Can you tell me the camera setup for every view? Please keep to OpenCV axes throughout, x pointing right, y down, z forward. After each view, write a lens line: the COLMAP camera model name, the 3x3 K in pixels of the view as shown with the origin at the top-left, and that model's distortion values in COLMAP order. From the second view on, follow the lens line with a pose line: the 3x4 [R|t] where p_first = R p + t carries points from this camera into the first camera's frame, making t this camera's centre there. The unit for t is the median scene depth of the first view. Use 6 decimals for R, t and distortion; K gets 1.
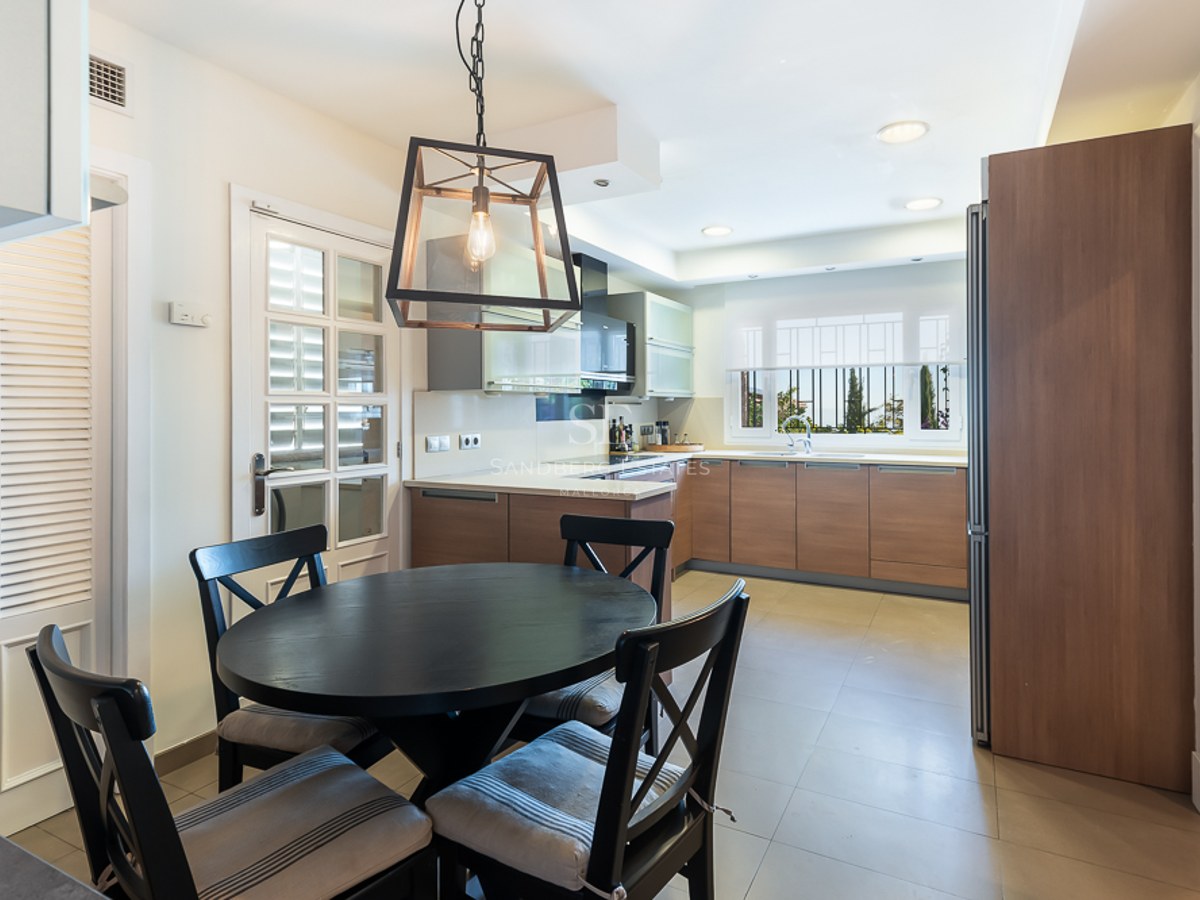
lens RADIAL K [[751.7, 0, 600.0], [0, 751.7, 450.0], [0, 0, 1]] dist [-0.000031, -0.000115]
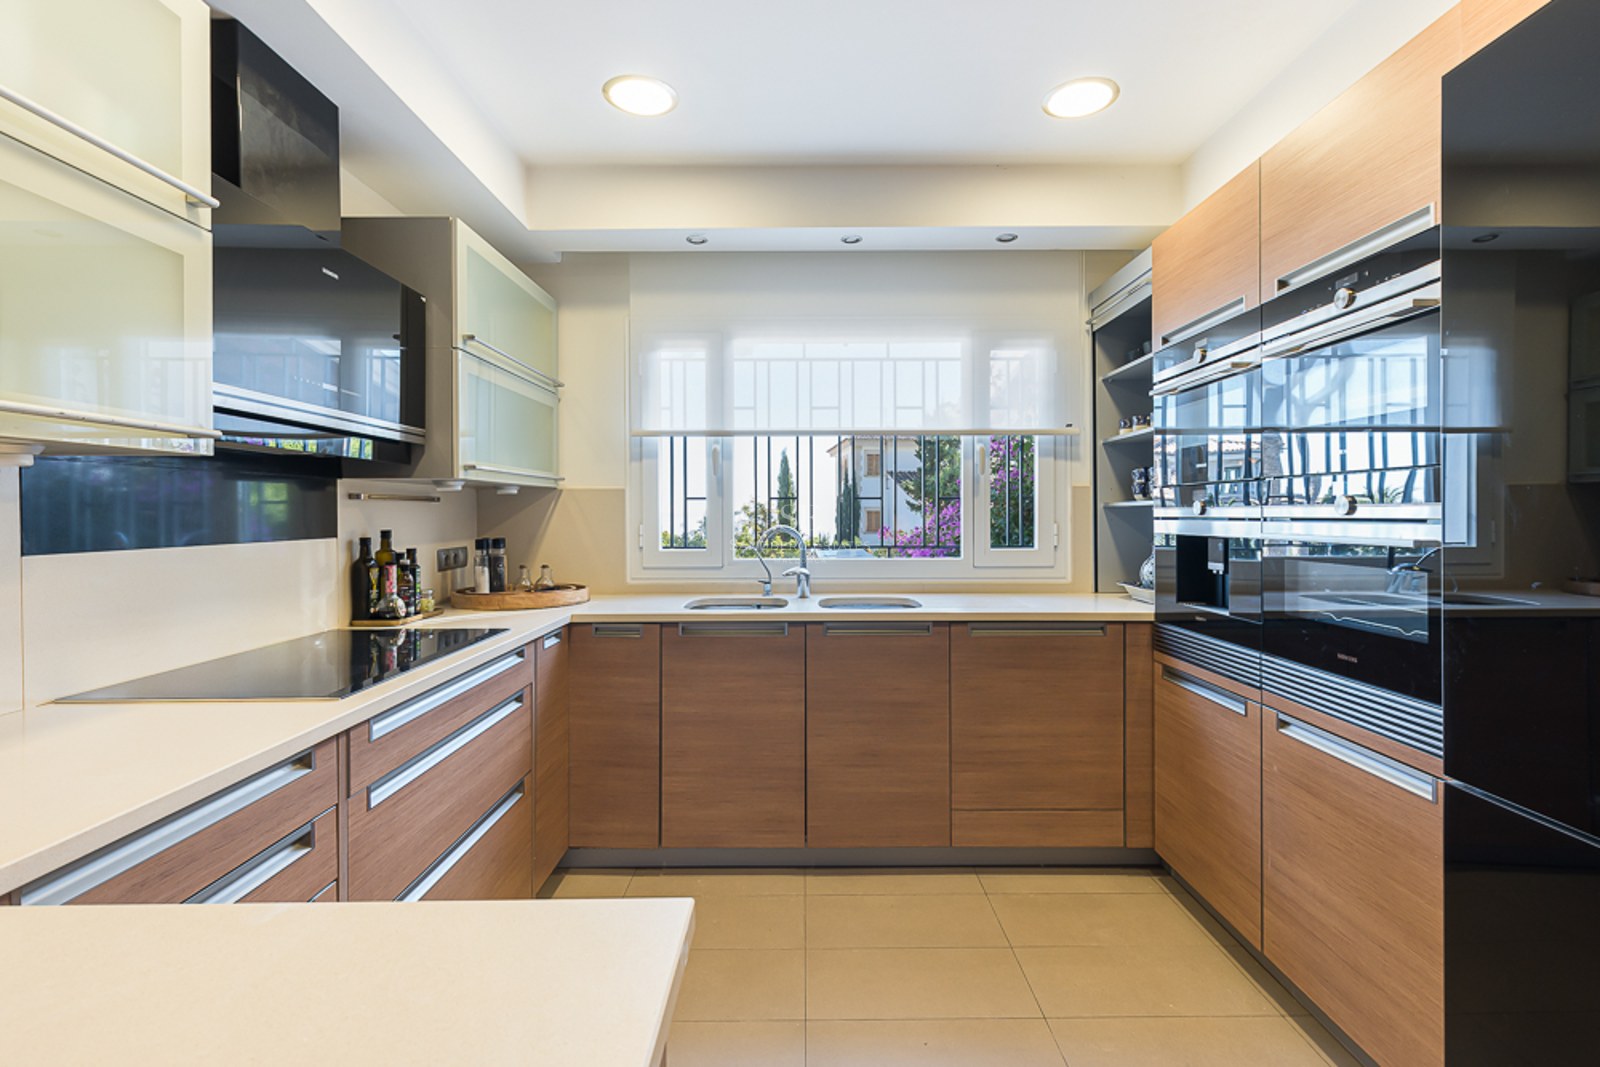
lens RADIAL K [[746.4, 0, 809.6], [0, 746.4, 512.7], [0, 0, 1]] dist [0.000225, -0.000015]
pose [[0.860043, 0.000830, 0.510221, 0.019648], [0.027022, 0.998521, -0.047173, -0.029139], [-0.509506, 0.054358, 0.858749, 0.544646]]
